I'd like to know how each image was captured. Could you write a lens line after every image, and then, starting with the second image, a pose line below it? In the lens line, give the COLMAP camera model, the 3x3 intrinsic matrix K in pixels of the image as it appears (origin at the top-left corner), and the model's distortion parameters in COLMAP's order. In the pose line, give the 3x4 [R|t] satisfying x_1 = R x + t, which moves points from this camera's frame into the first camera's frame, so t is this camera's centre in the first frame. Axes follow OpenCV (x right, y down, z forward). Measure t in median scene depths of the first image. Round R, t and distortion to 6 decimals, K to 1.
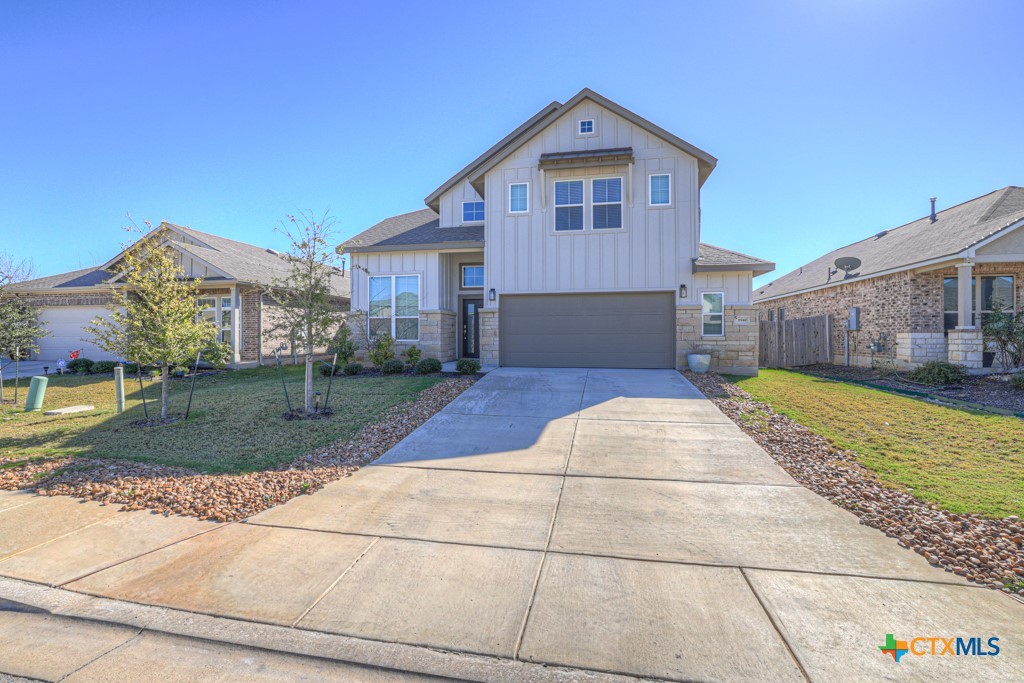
lens RADIAL K [[436.9, 0, 512.0], [0, 436.9, 341.5], [0, 0, 1]] dist [-0.020848, 0.006762]
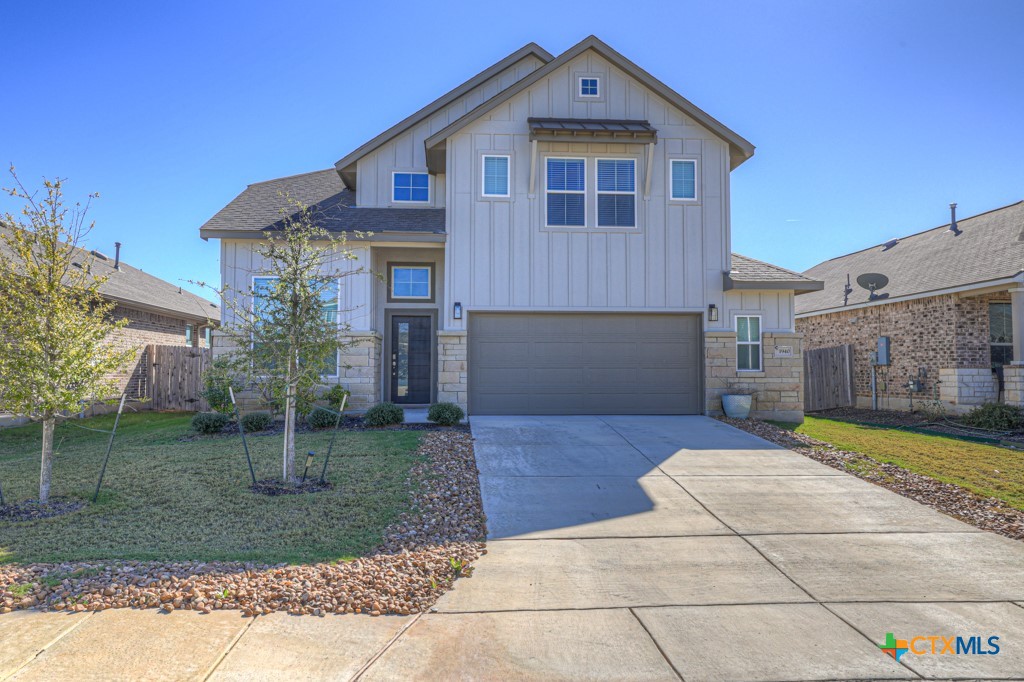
lens RADIAL K [[693.9, 0, 512.0], [0, 693.9, 341.0], [0, 0, 1]] dist [0.048407, -0.004416]
pose [[0.964048, 0.013623, 0.265377, -0.262738], [0.001478, 0.998395, -0.056623, 0.002810], [-0.265723, 0.054980, 0.962481, -0.082387]]
